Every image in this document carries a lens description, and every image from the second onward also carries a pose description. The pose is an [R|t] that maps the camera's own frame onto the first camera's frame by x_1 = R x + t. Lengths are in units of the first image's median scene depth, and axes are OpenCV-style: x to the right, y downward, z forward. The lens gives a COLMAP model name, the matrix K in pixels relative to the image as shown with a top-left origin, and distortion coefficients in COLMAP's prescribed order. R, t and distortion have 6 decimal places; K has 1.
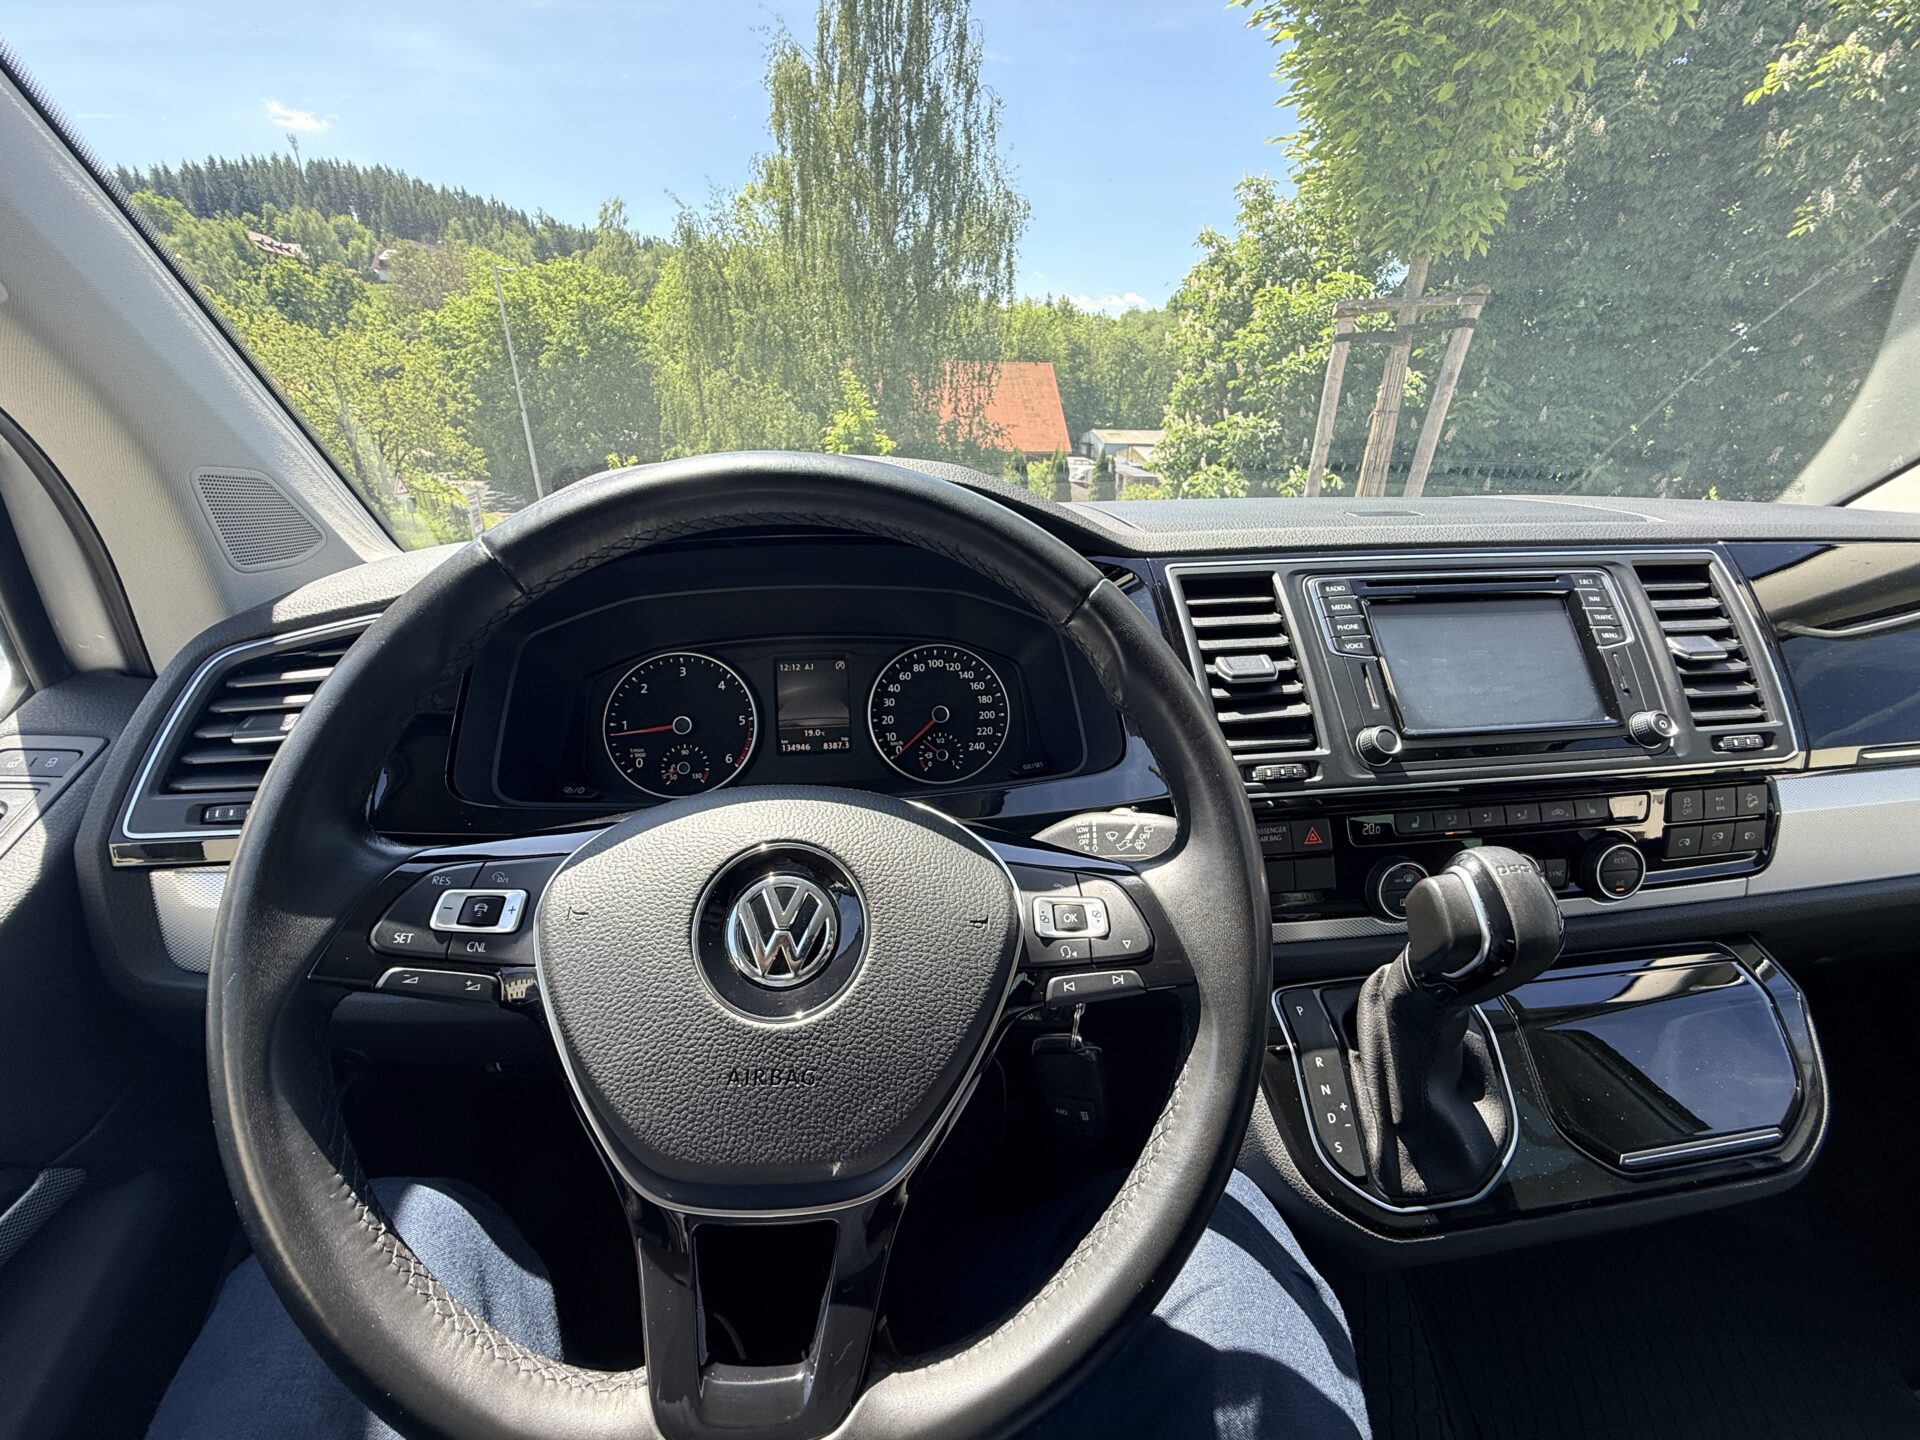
lens RADIAL K [[772.5, 0, 960.0], [0, 772.5, 720.0], [0, 0, 1]] dist [0.000459, 0.000450]
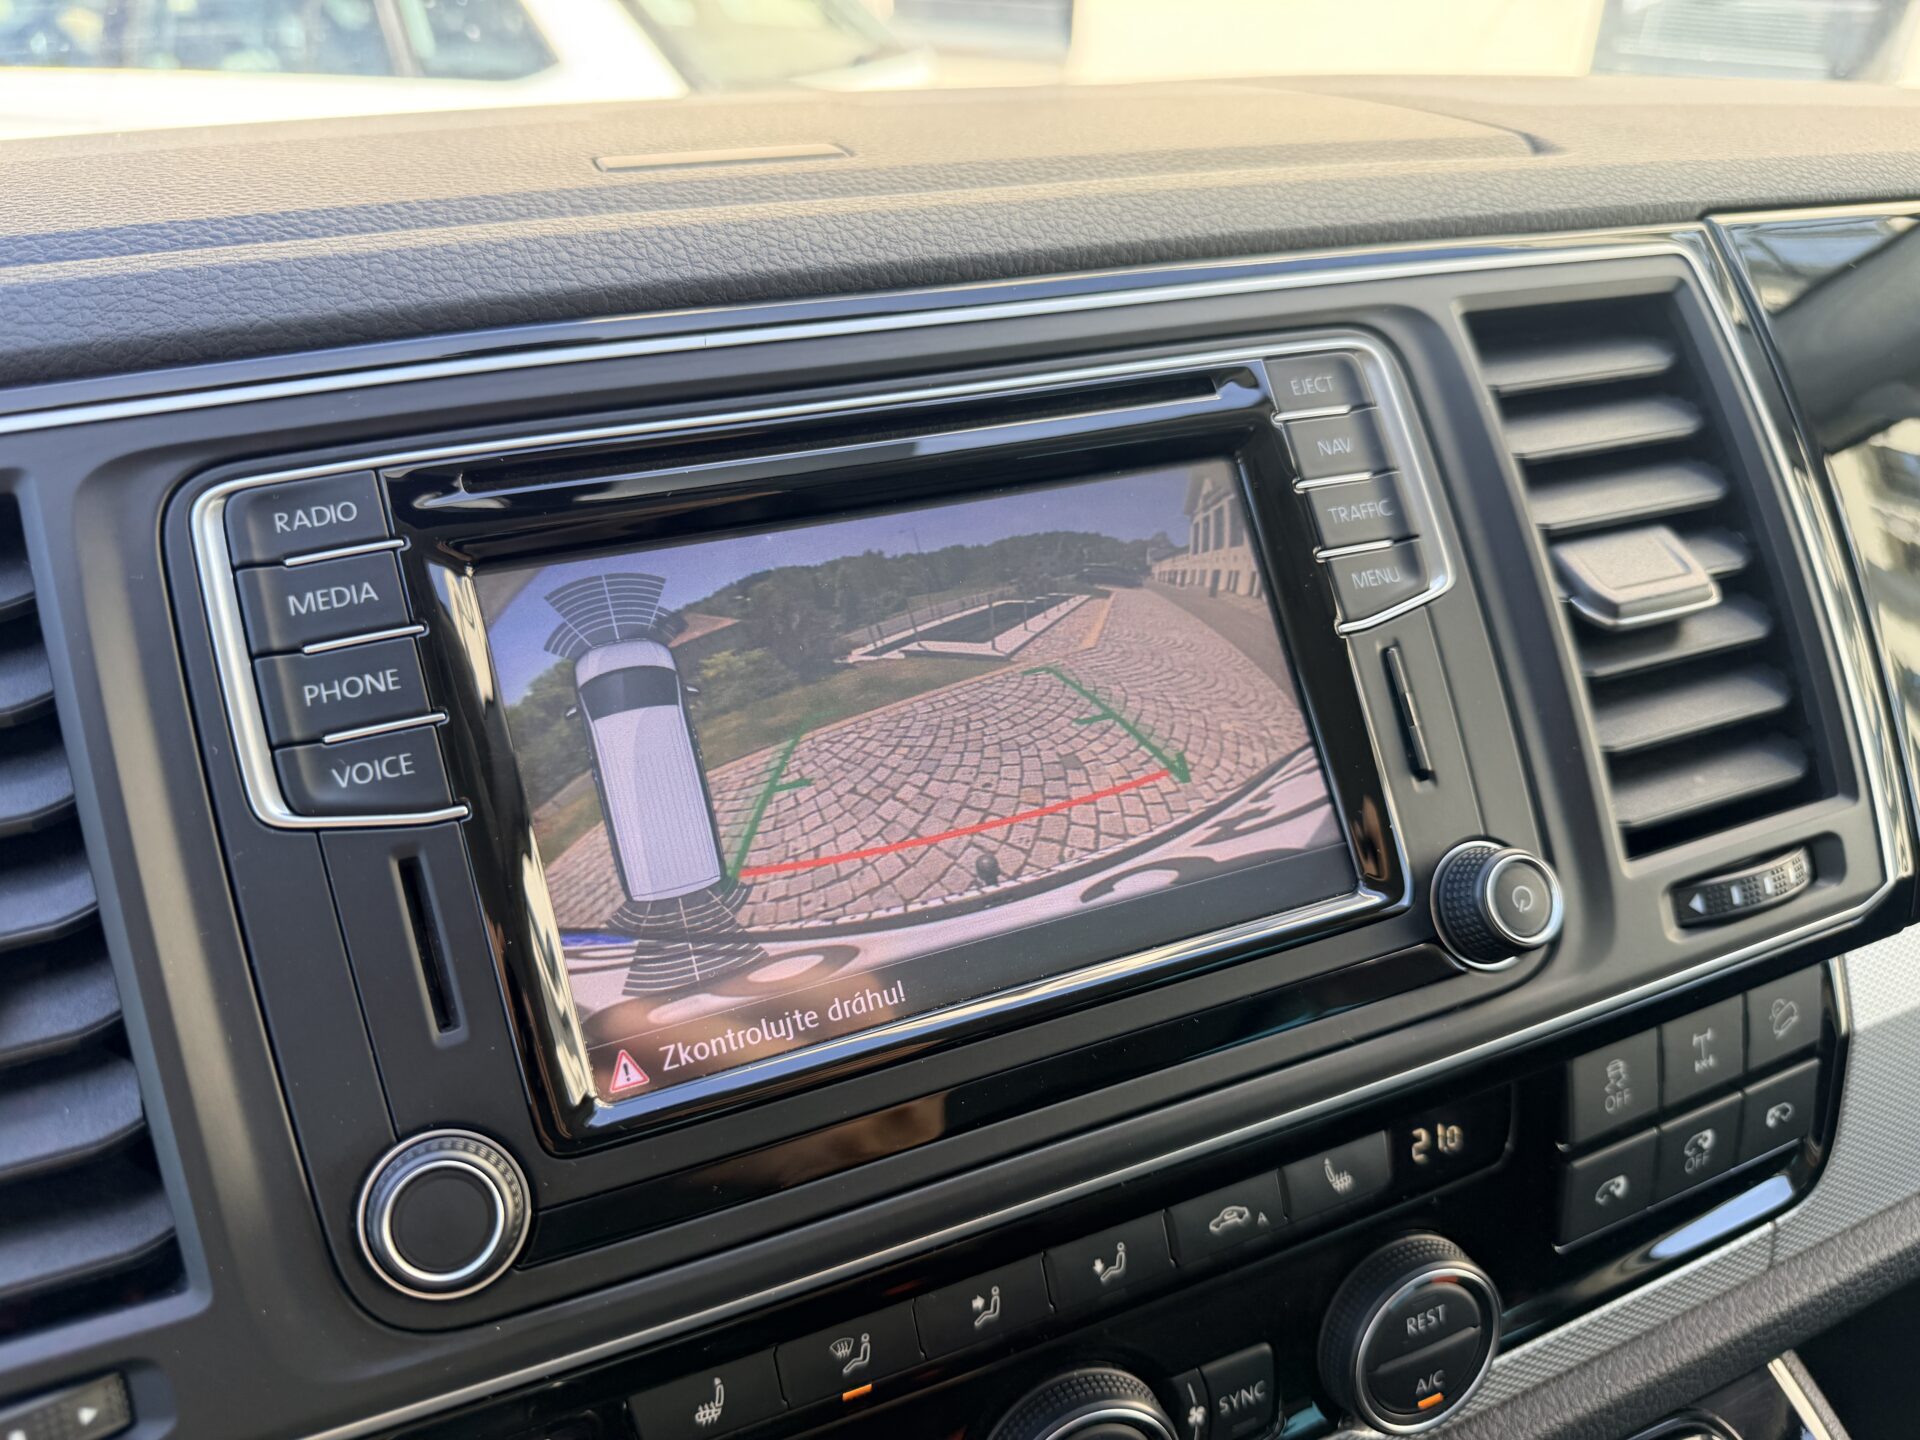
lens RADIAL K [[1395.9, 0, 960.0], [0, 1395.9, 720.0], [0, 0, 1]] dist [-0.017096, 0.001125]
pose [[0.969784, -0.121056, 0.211813, 0.560043], [0.090403, 0.984715, 0.148875, -0.148610], [-0.226598, -0.125227, 0.965904, 0.510455]]
